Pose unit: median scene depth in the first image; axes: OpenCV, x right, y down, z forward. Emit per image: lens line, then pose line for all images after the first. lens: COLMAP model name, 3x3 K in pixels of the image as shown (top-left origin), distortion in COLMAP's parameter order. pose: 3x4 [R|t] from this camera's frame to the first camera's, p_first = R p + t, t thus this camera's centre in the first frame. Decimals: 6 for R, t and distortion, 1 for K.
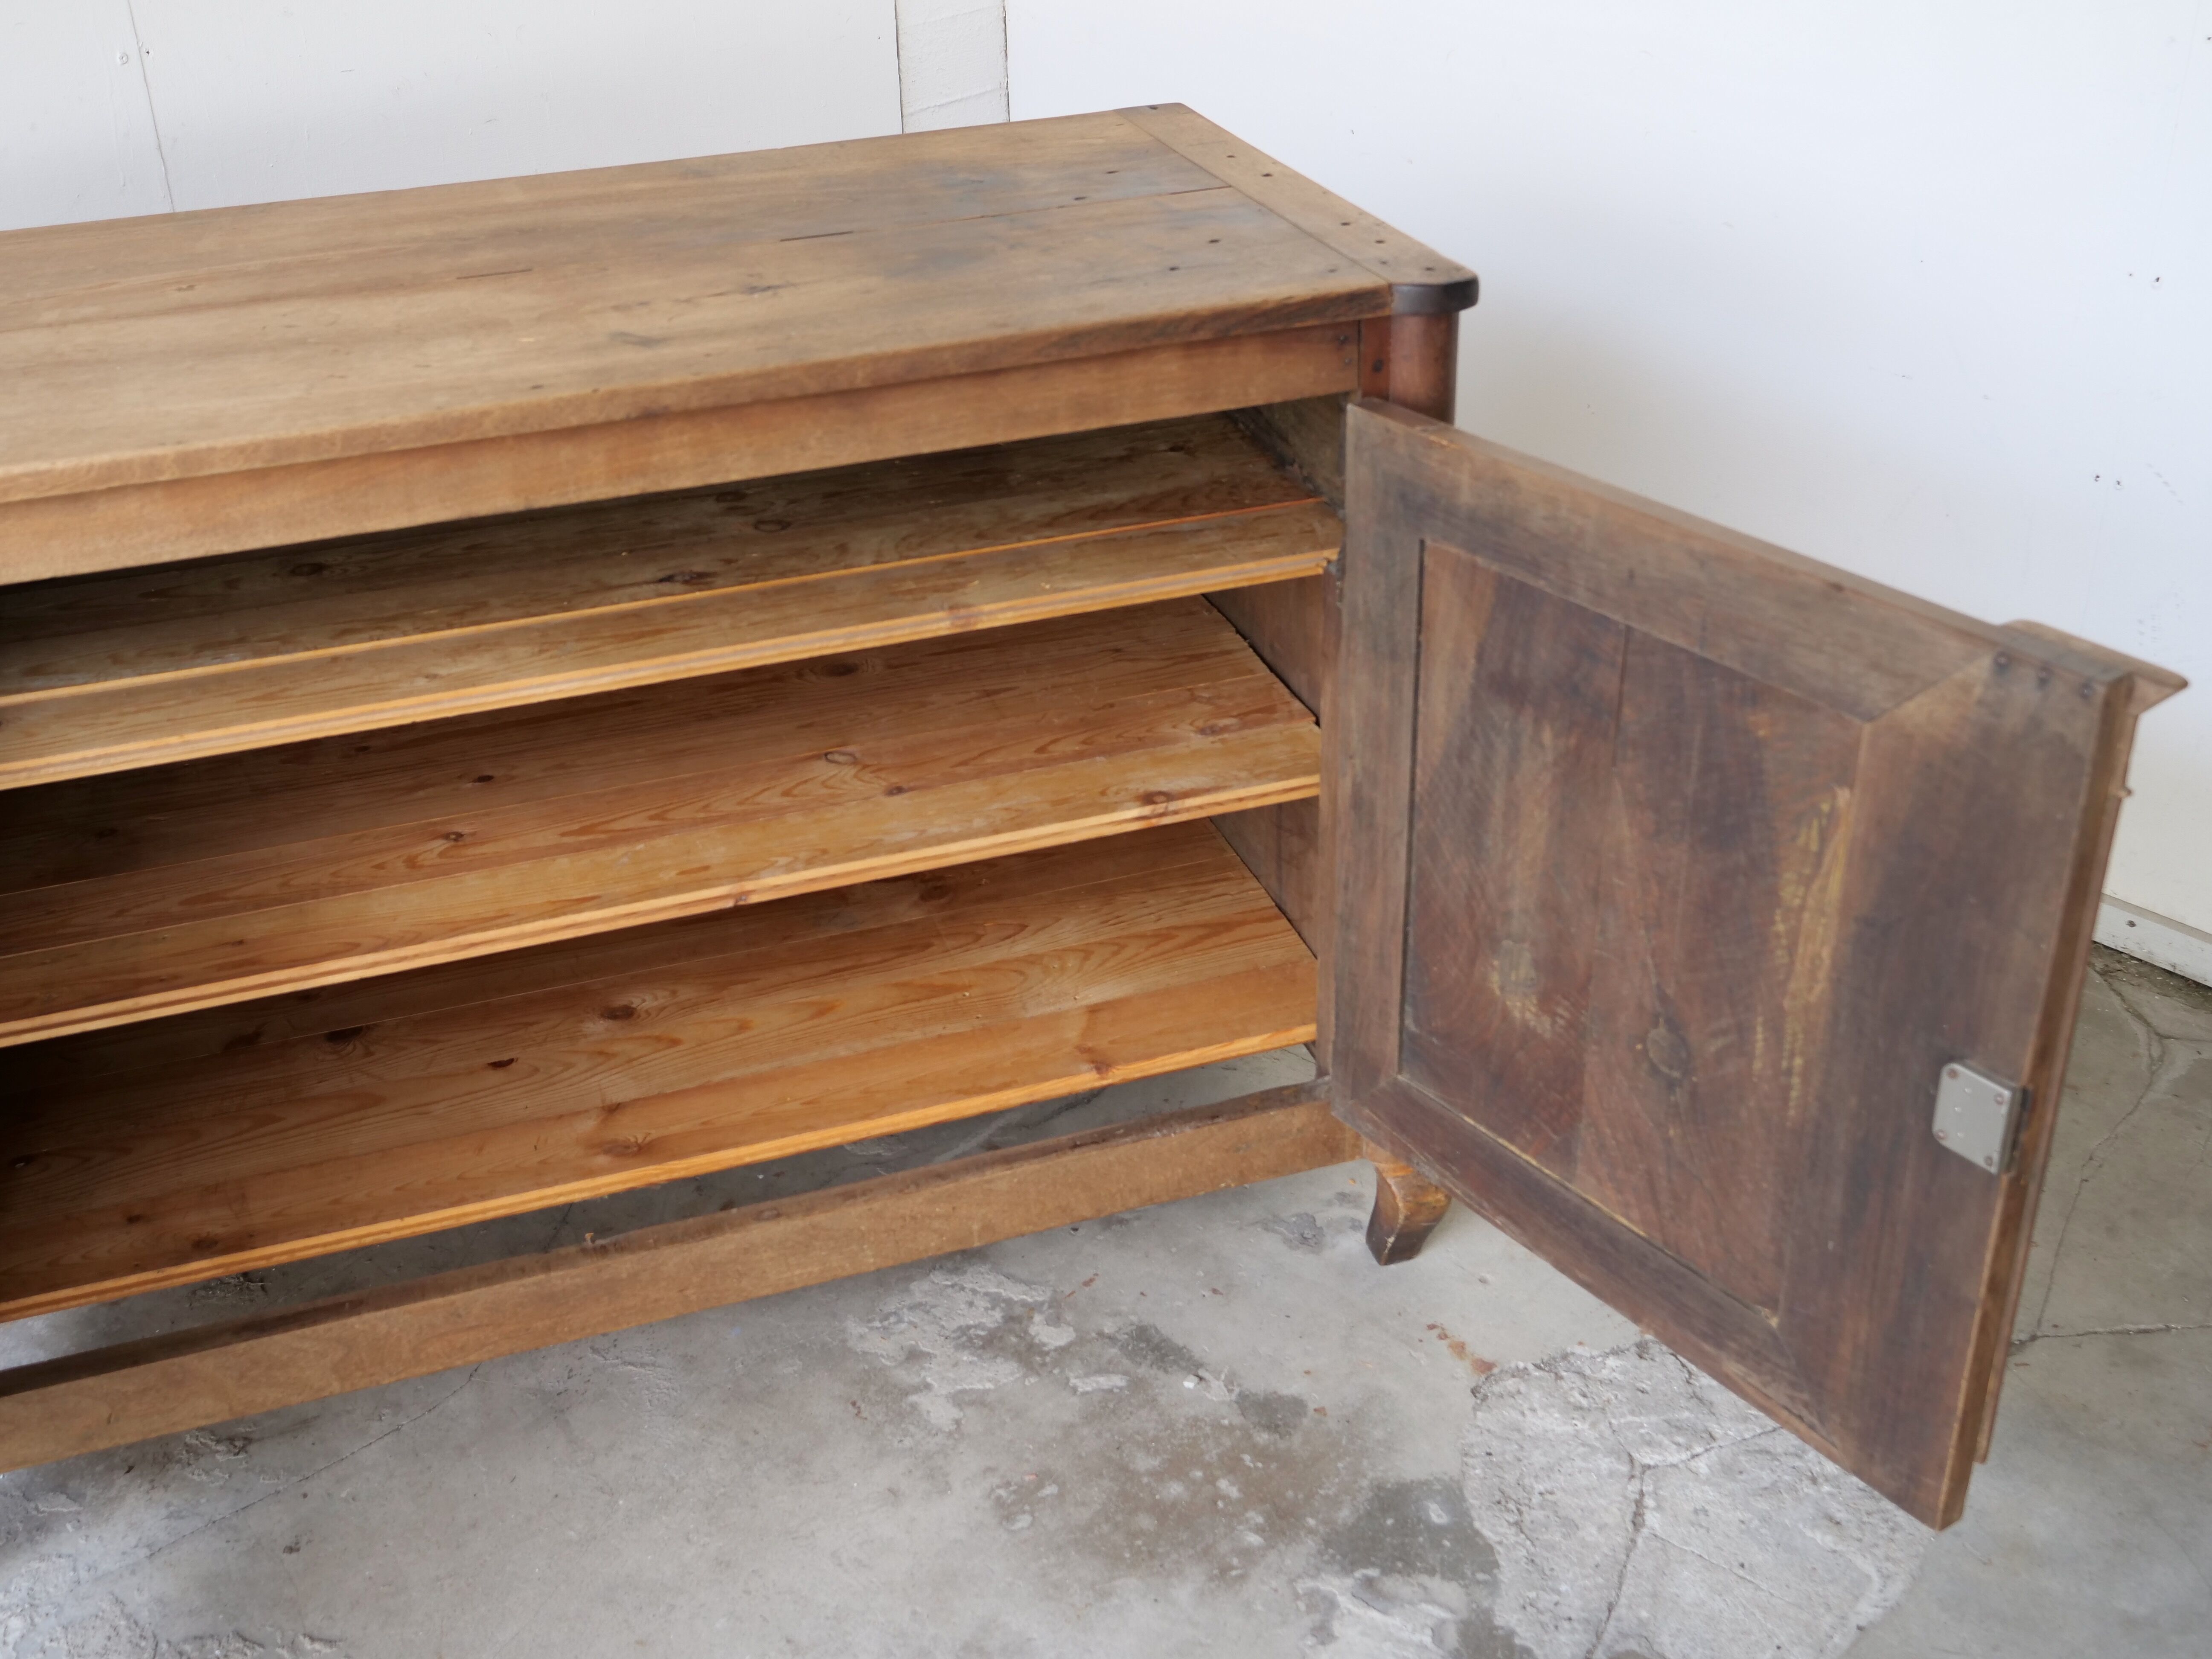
lens RADIAL K [[2375.0, 0, 1098.5], [0, 2375.0, 803.5], [0, 0, 1]] dist [-0.004558, 0.000000]
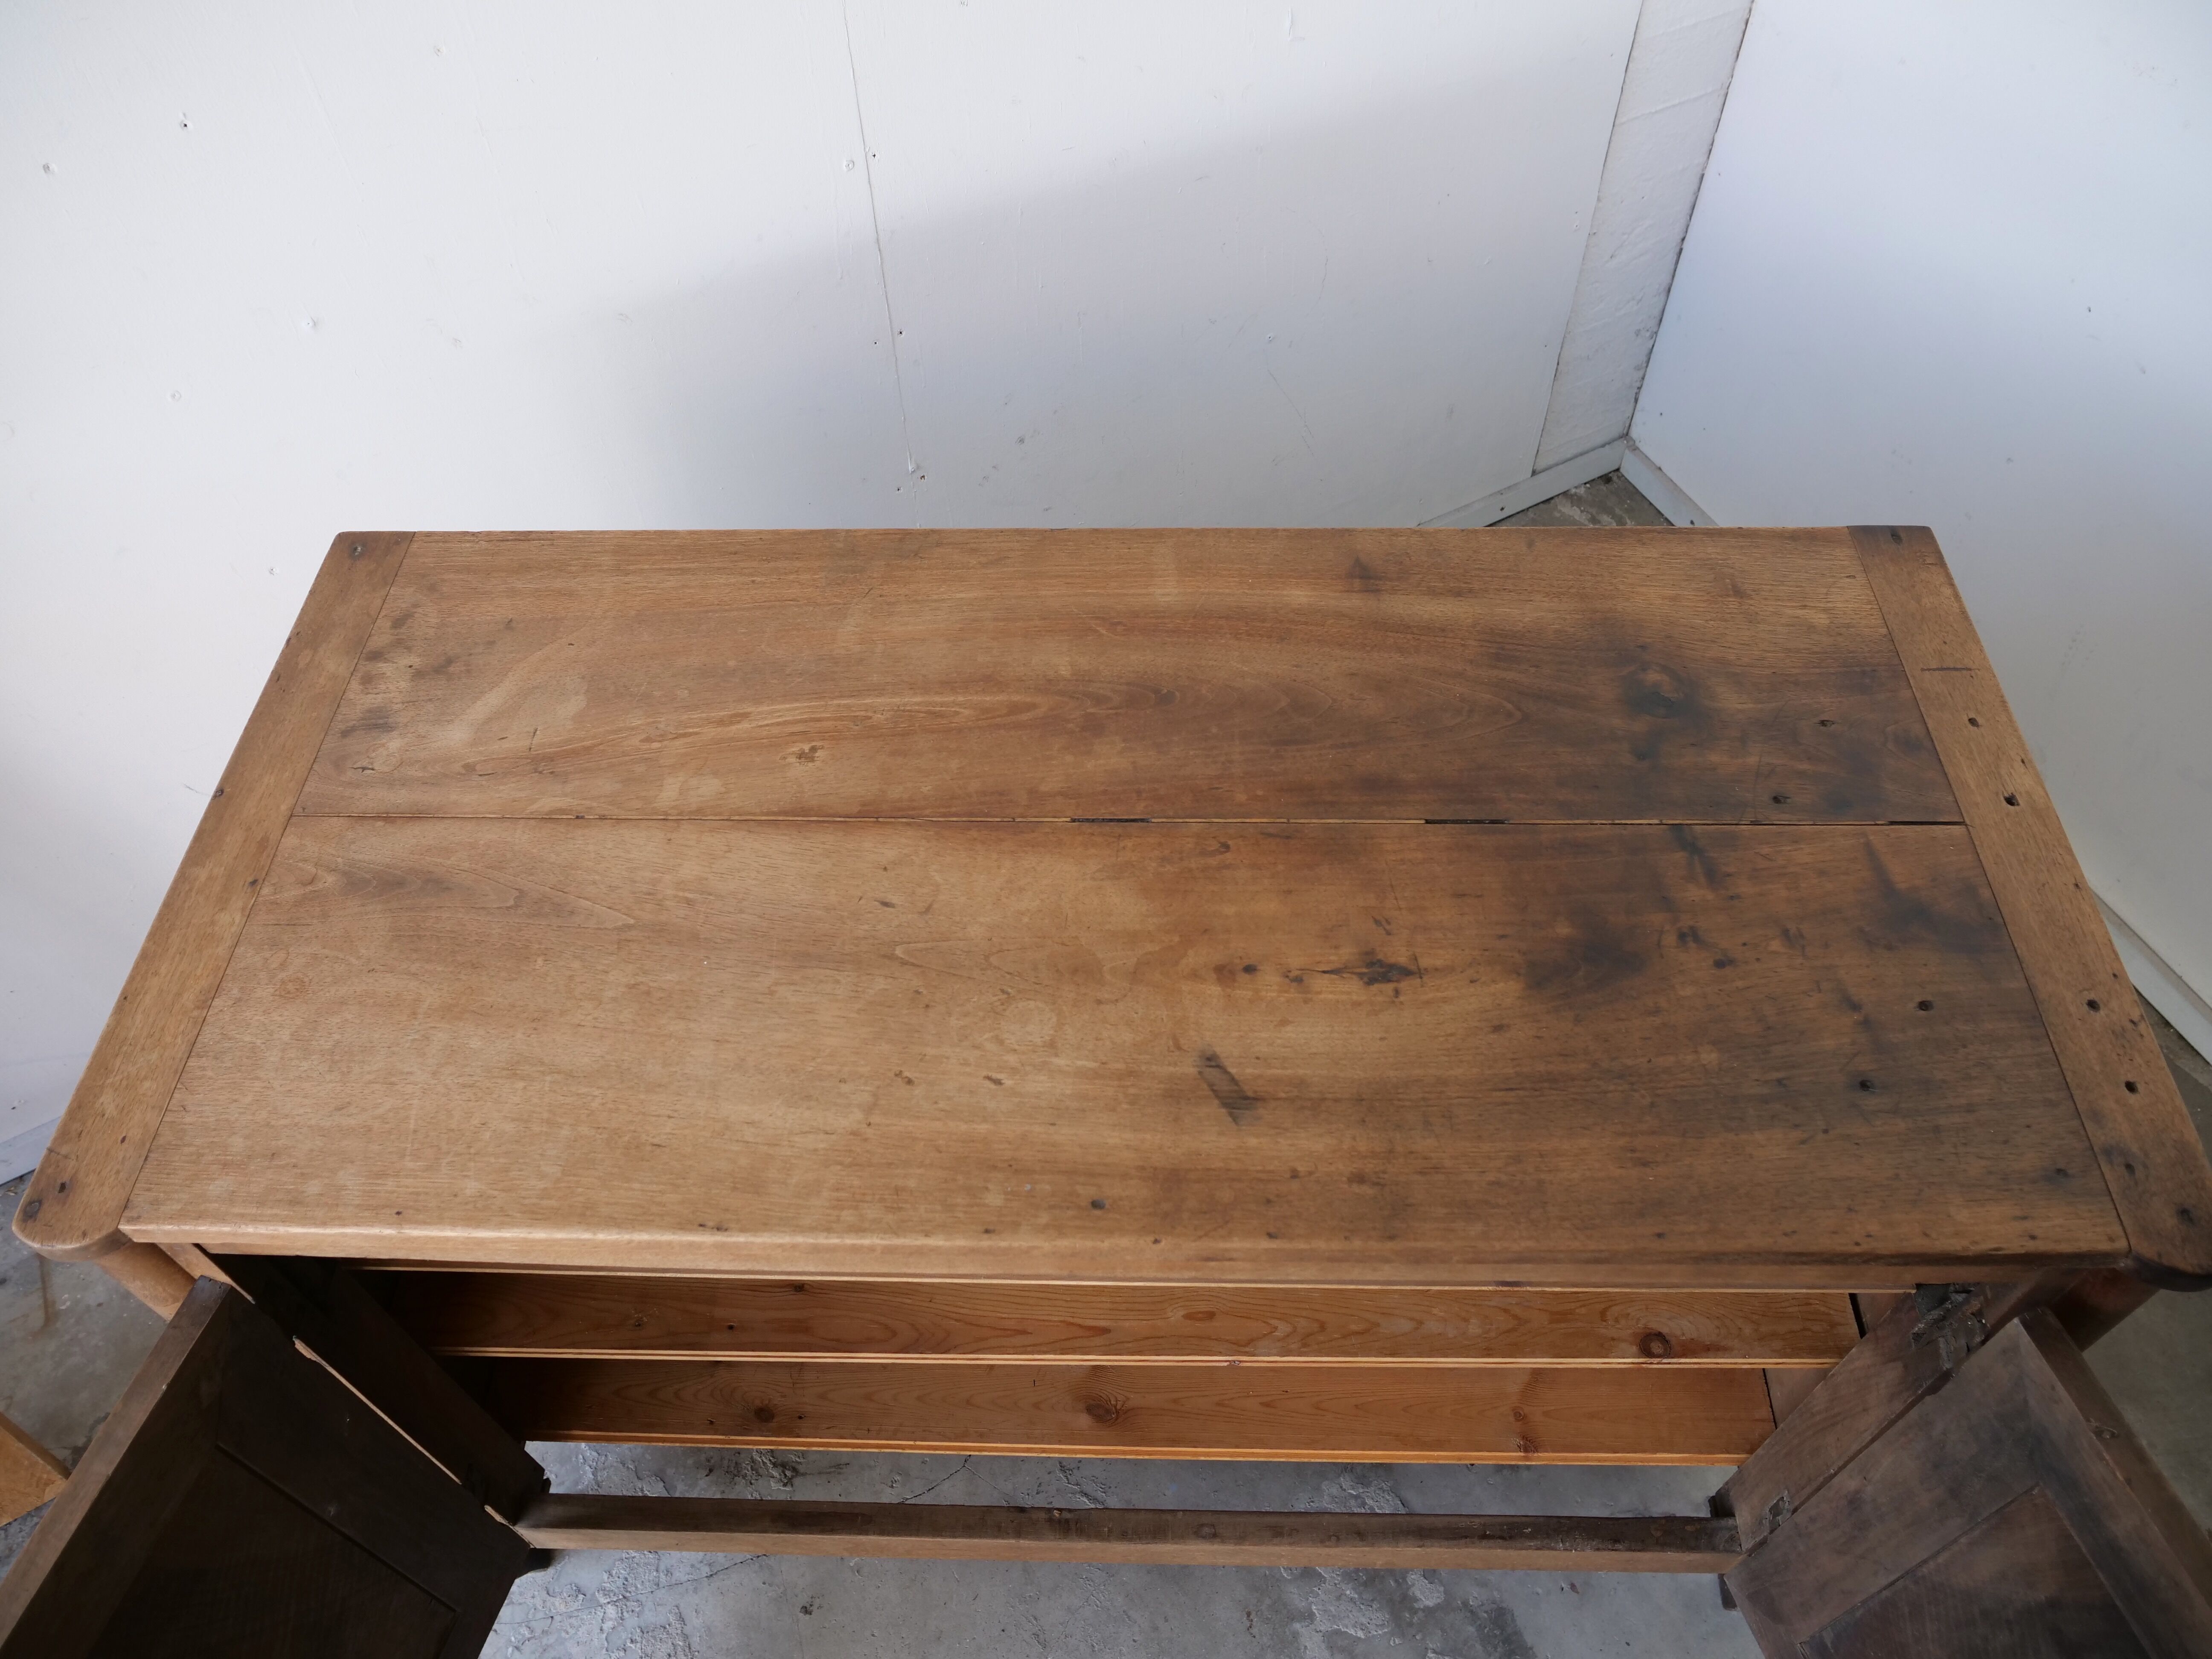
lens RADIAL K [[1597.6, 0, 1100.9], [0, 1597.6, 821.6], [0, 0, 1]] dist [-0.047661, 0.010235]
pose [[0.941570, 0.267728, -0.204370, -0.128807], [-0.165423, 0.896130, 0.411809, -0.473818], [0.293395, -0.353940, 0.888057, 0.439458]]
